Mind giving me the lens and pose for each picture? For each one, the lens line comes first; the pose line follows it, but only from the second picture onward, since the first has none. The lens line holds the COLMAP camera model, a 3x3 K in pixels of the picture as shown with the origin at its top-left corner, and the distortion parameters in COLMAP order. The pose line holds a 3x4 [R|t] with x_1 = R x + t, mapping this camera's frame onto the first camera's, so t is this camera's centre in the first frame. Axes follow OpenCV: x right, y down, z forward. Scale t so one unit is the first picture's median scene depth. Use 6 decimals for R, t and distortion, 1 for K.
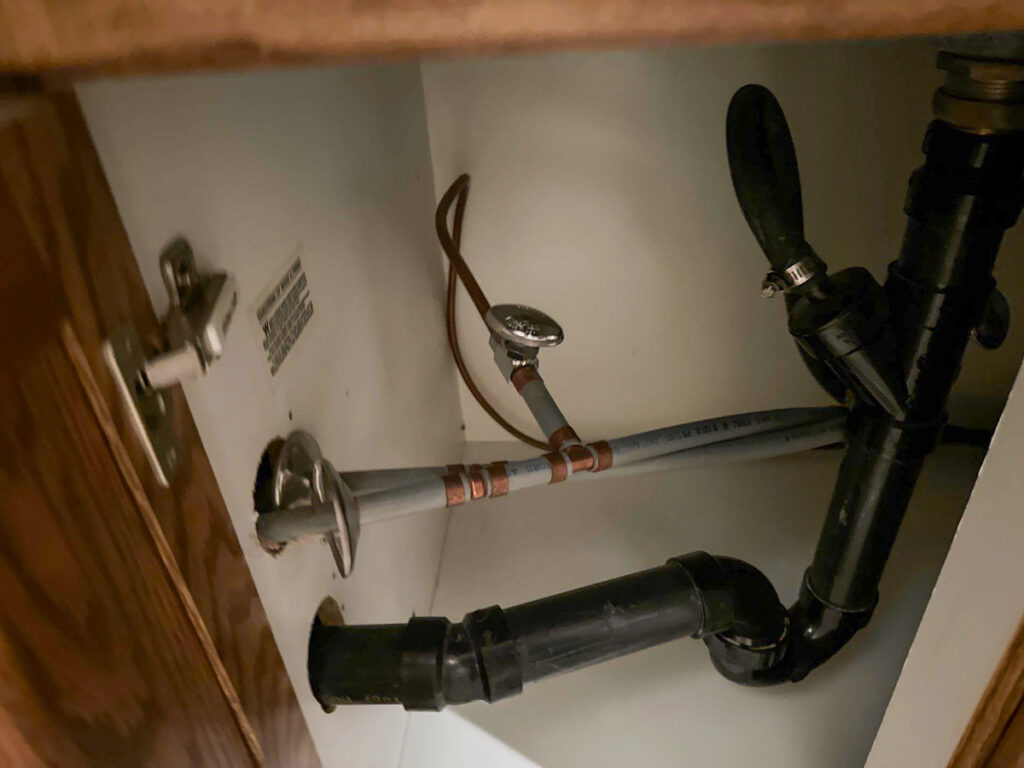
lens RADIAL K [[685.8, 0, 512.0], [0, 685.8, 384.0], [0, 0, 1]] dist [0.091313, -0.133999]
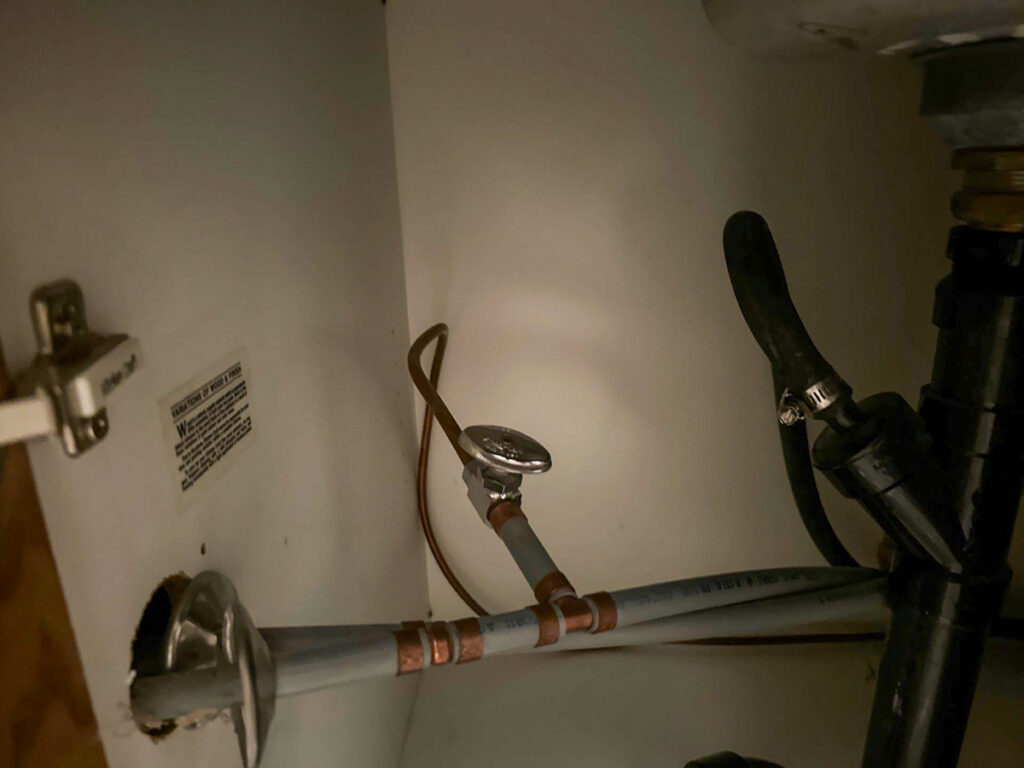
lens RADIAL K [[712.6, 0, 512.0], [0, 712.6, 384.0], [0, 0, 1]] dist [-0.001365, -0.010645]
pose [[0.999401, 0.017316, 0.029957, -0.000758], [-0.008653, 0.963333, -0.268170, 0.073578], [-0.033503, 0.267750, 0.962906, 0.158008]]
